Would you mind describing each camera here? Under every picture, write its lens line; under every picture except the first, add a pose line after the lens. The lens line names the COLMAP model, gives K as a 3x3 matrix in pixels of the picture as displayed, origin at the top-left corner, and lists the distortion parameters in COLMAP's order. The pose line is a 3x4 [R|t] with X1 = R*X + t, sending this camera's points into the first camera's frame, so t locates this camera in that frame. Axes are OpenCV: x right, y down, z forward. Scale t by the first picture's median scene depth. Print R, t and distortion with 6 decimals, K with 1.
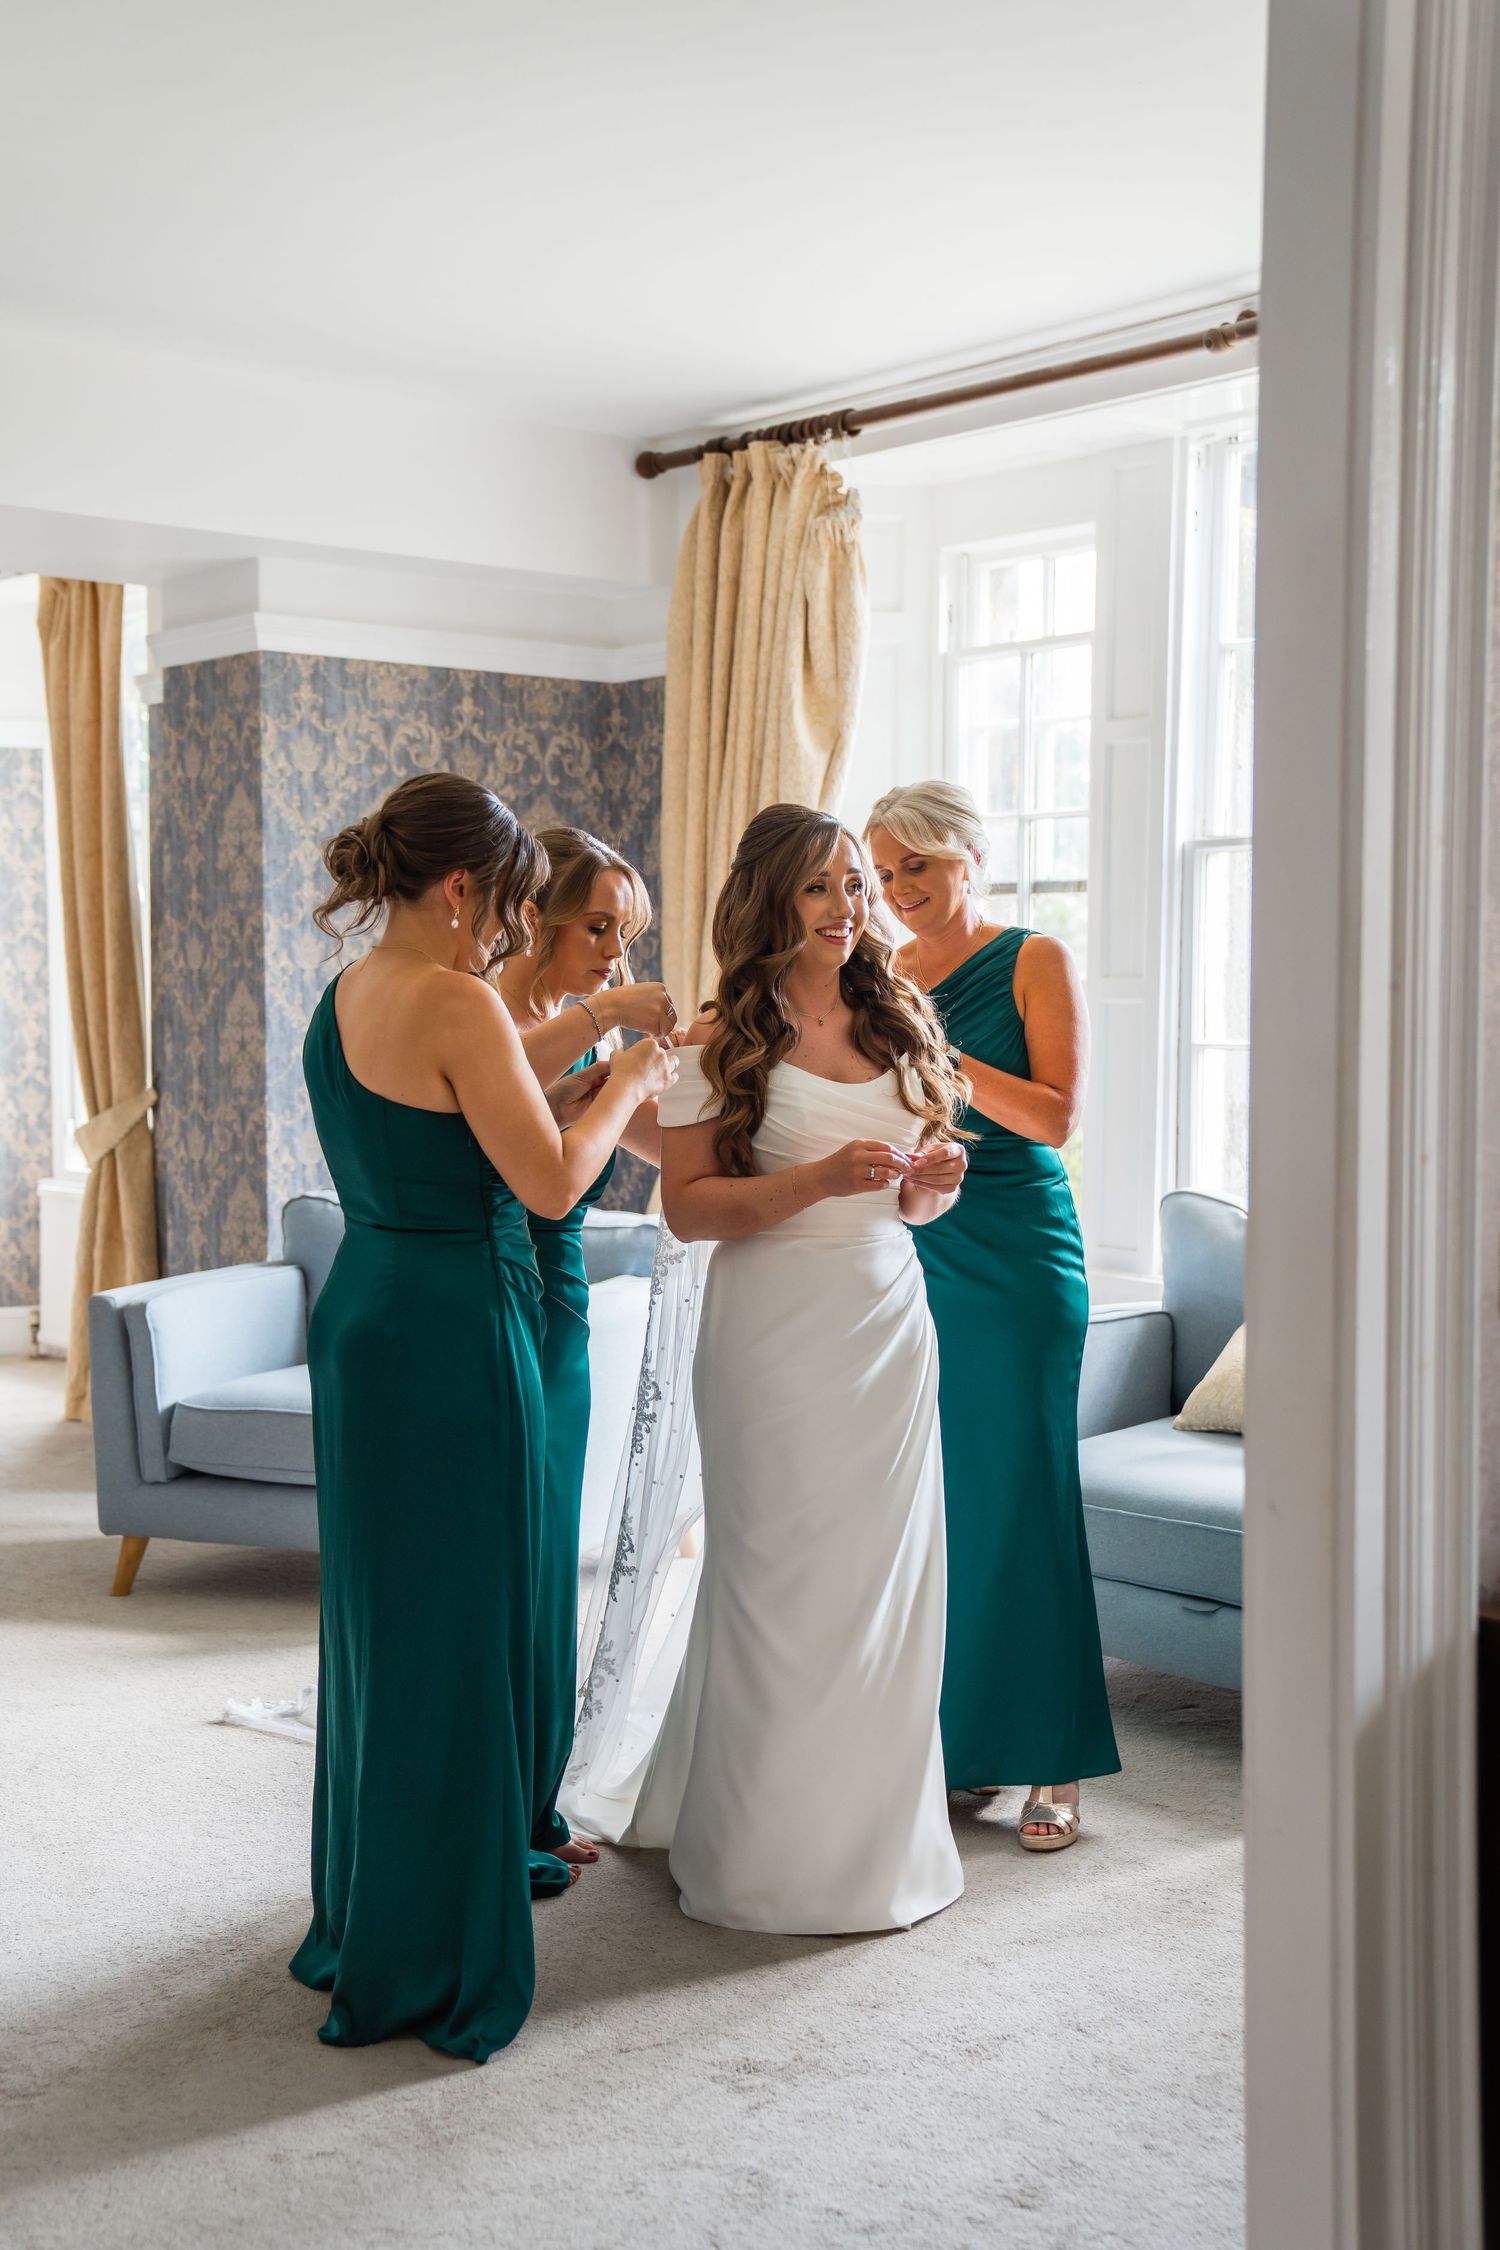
lens RADIAL K [[2933.4, 0, 728.1], [0, 2933.4, 1192.5], [0, 0, 1]] dist [0.078592, 0.000000]
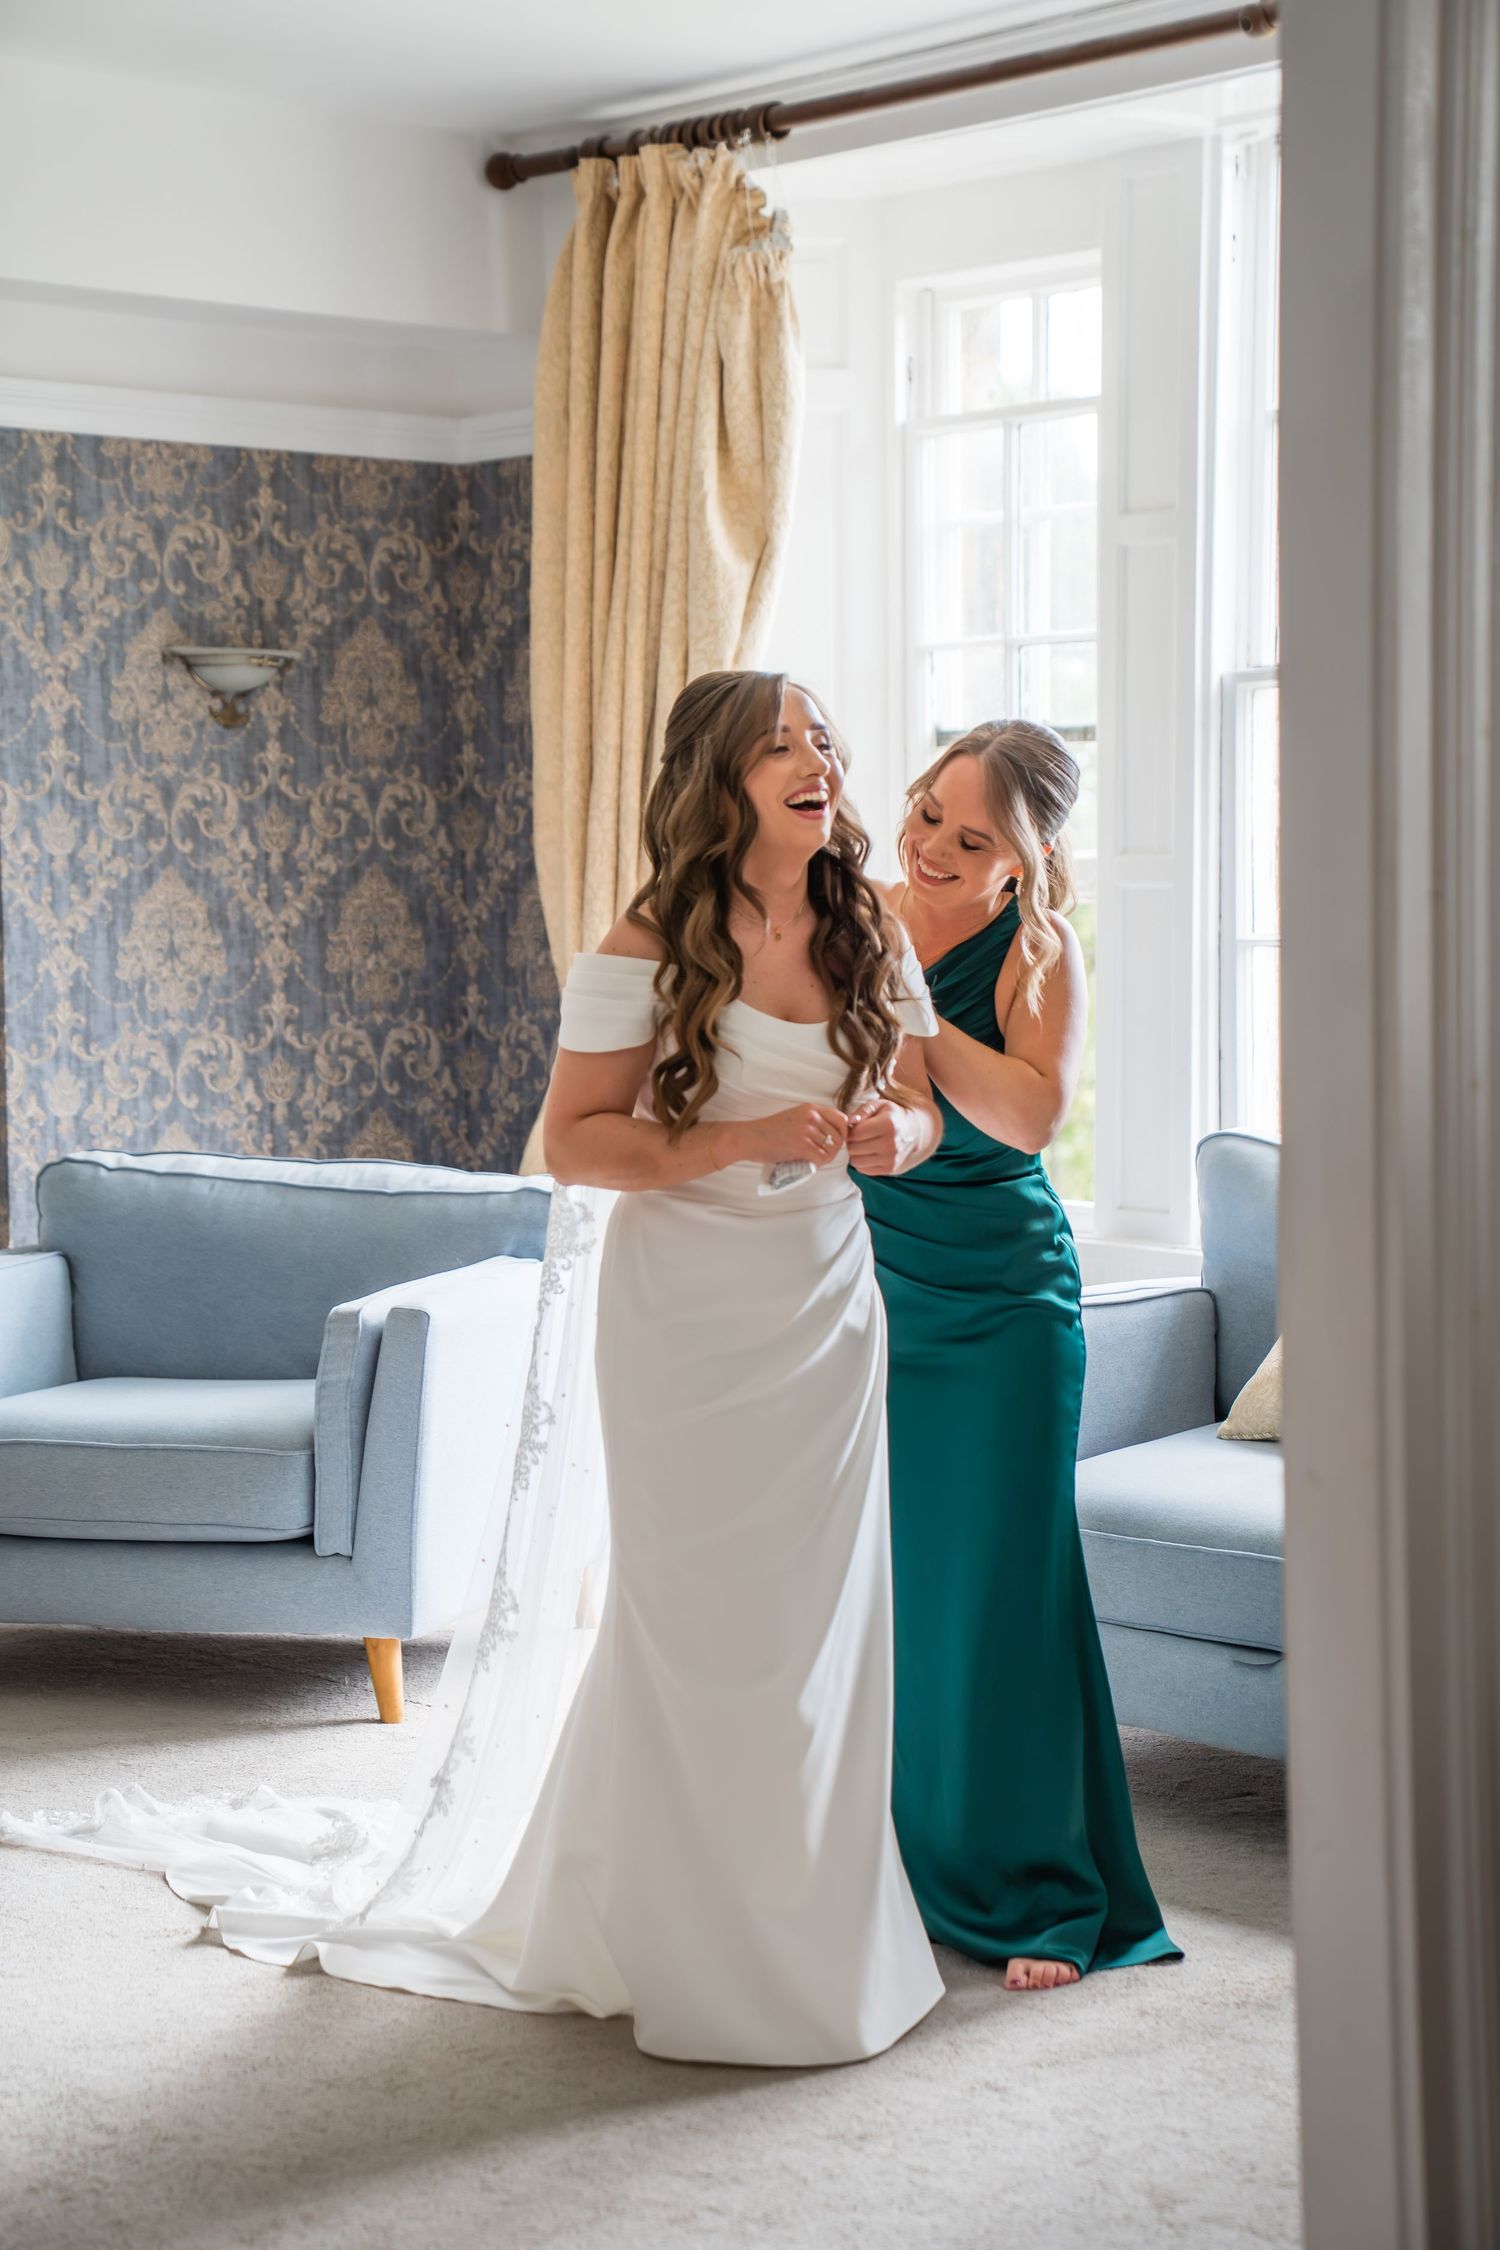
lens RADIAL K [[4371.4, 0, 742.0], [0, 4371.4, 1121.6], [0, 0, 1]] dist [0.364516, 0.000000]
pose [[0.999106, -0.016128, 0.039085, -0.015189], [0.016403, 0.999843, -0.006717, 0.001976], [-0.038970, 0.007352, 0.999213, -0.130167]]
